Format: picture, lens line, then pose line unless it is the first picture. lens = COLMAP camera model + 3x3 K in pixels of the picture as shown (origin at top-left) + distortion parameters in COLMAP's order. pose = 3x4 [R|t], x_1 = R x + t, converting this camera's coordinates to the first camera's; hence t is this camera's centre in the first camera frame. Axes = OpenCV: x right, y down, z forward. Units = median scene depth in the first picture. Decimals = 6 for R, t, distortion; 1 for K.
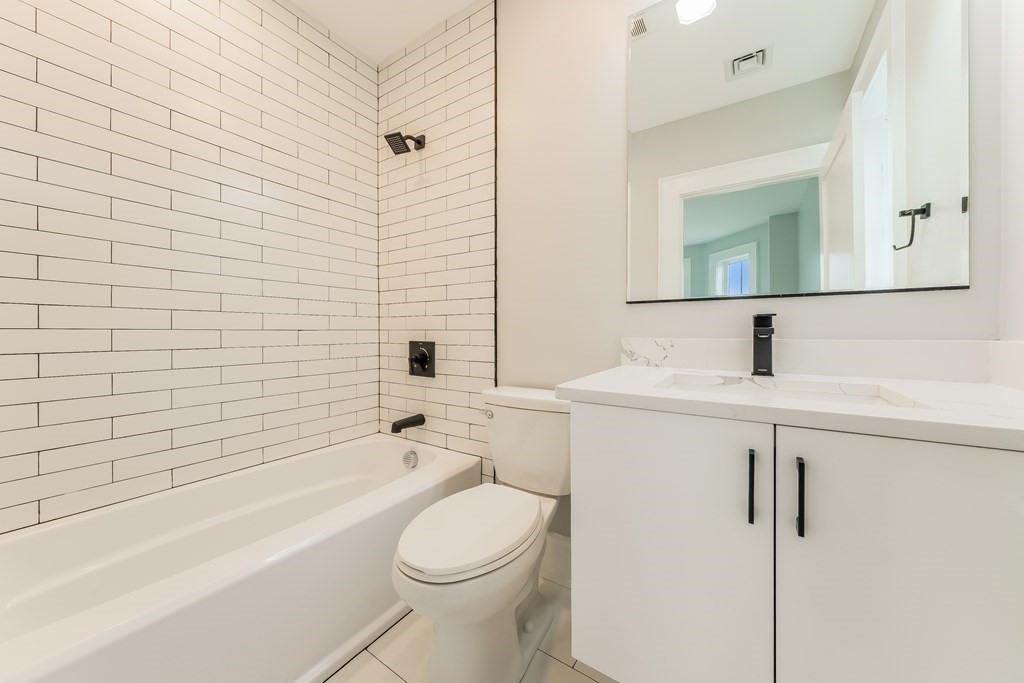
lens RADIAL K [[364.9, 0, 509.7], [0, 364.9, 332.6], [0, 0, 1]] dist [0.012180, 0.000005]
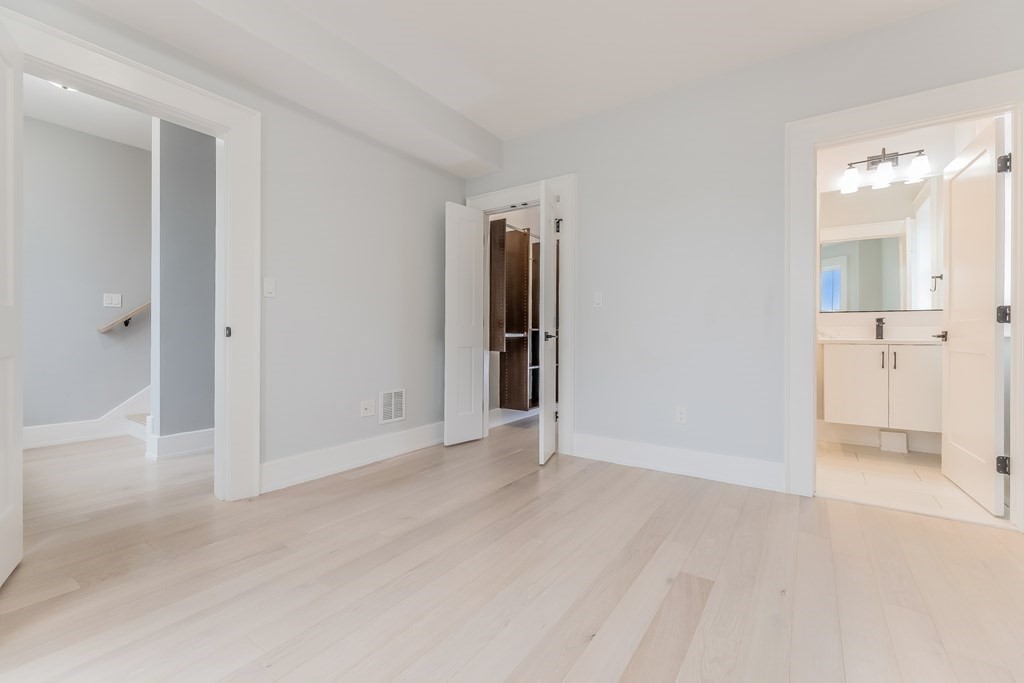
lens RADIAL K [[434.5, 0, 516.3], [0, 434.5, 331.1], [0, 0, 1]] dist [0.007747, -0.000558]
pose [[0.999829, 0.001008, -0.018476, -2.090287], [-0.001107, 0.999985, -0.005341, 0.074677], [0.018471, 0.005361, 0.999815, -2.472766]]
